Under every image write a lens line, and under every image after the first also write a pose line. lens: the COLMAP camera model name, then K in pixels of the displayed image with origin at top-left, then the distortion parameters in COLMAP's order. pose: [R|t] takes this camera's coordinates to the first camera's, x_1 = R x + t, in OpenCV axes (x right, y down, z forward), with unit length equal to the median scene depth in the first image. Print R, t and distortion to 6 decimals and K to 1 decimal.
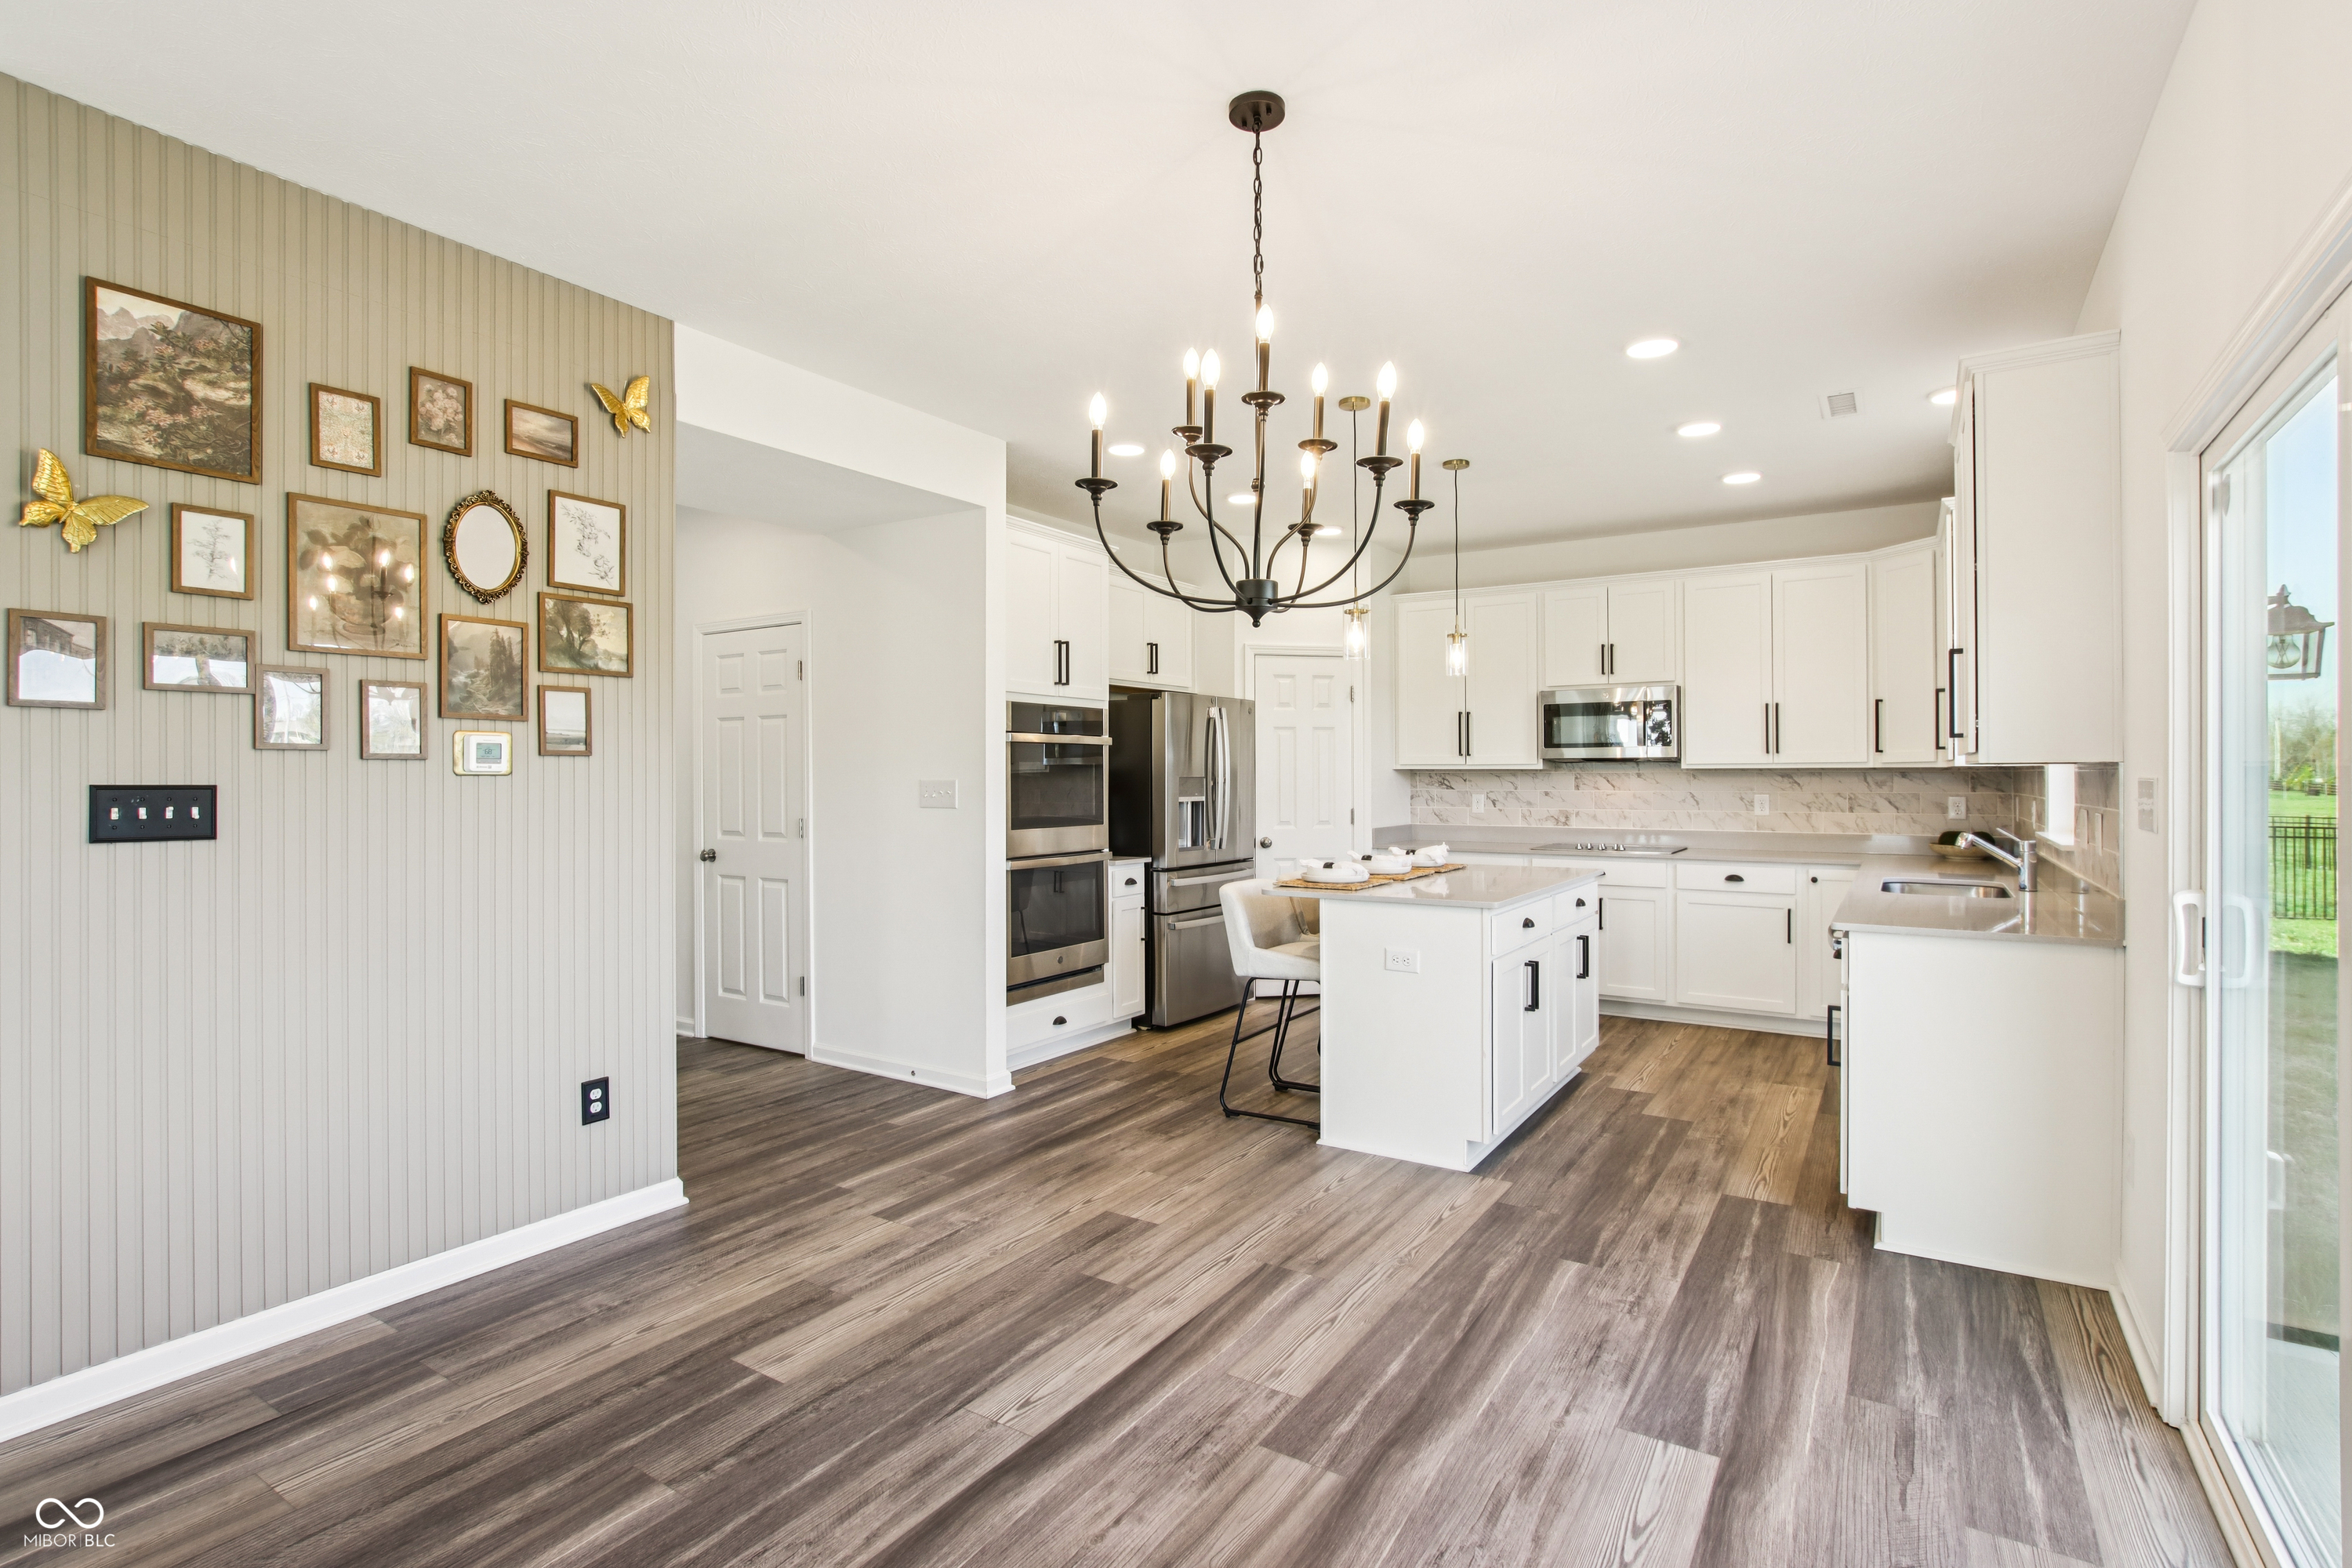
lens RADIAL K [[1106.9, 0, 1185.3], [0, 1106.9, 778.7], [0, 0, 1]] dist [-0.022667, 0.003878]
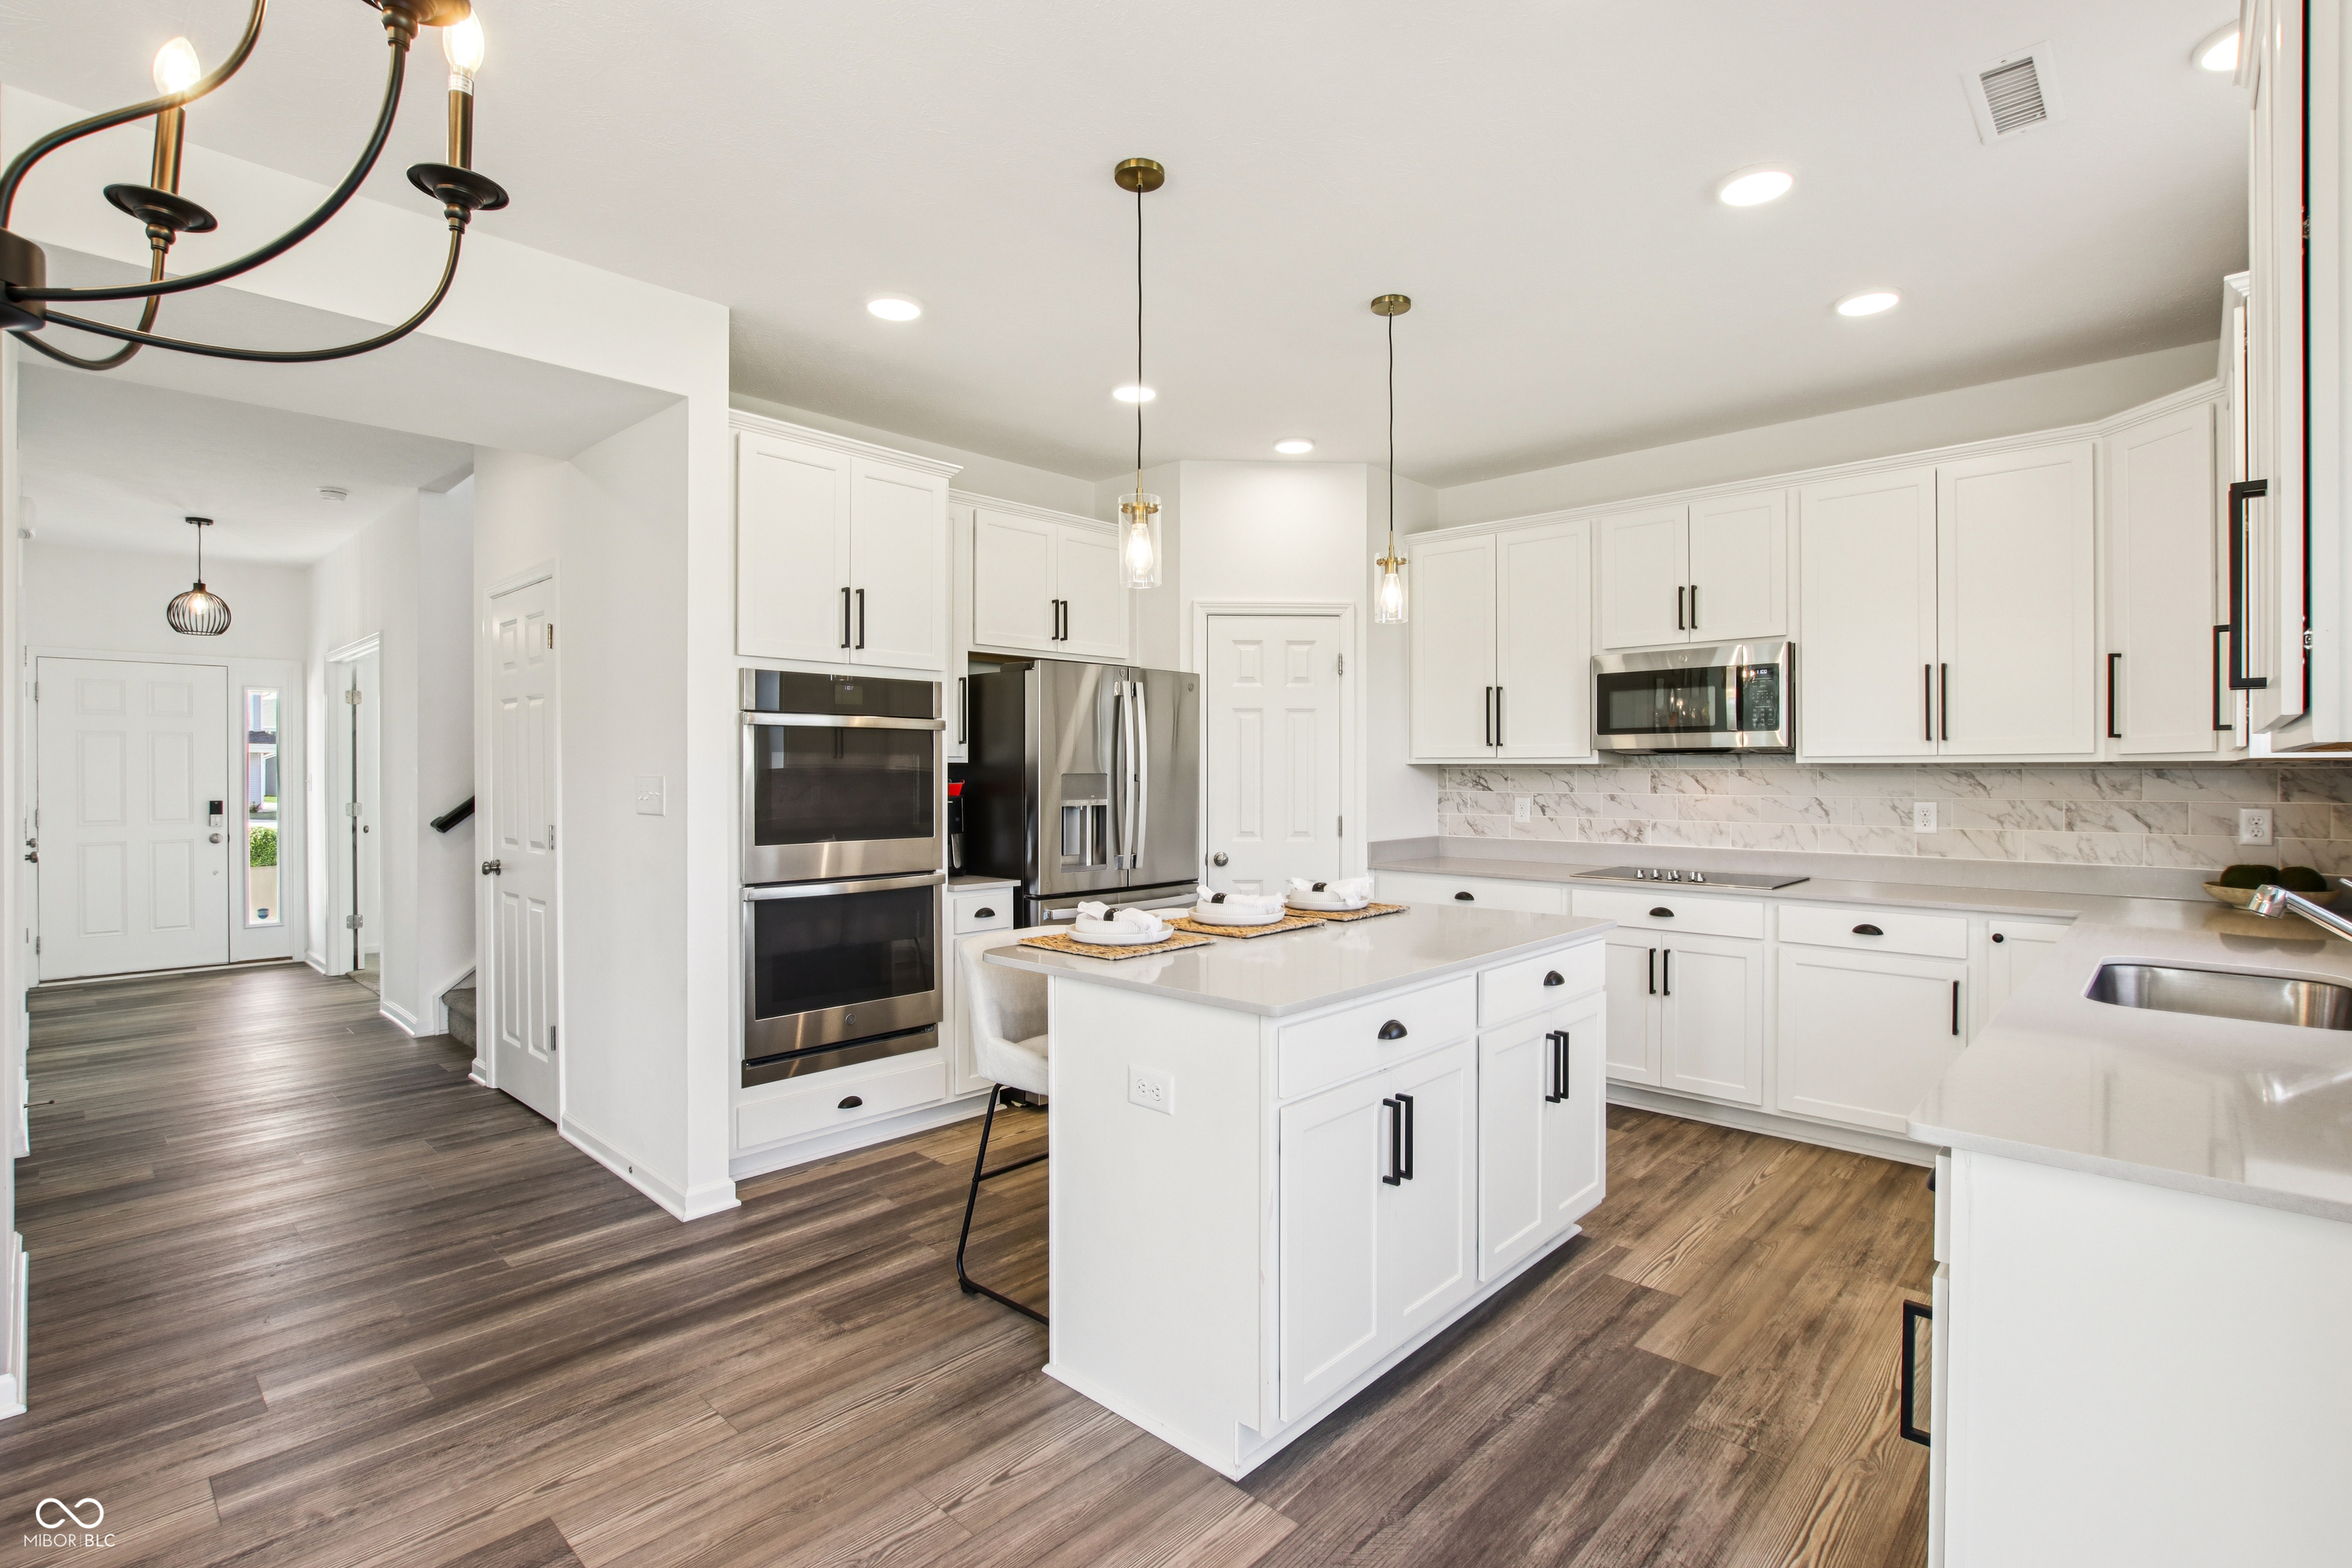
lens RADIAL K [[1106.9, 0, 1171.3], [0, 1106.9, 777.5], [0, 0, 1]] dist [-0.022667, 0.003878]
pose [[0.984876, 0.003994, -0.173212, 0.289343], [-0.003186, 0.999983, 0.004943, -0.003932], [0.173229, -0.004316, 0.984872, 0.404343]]
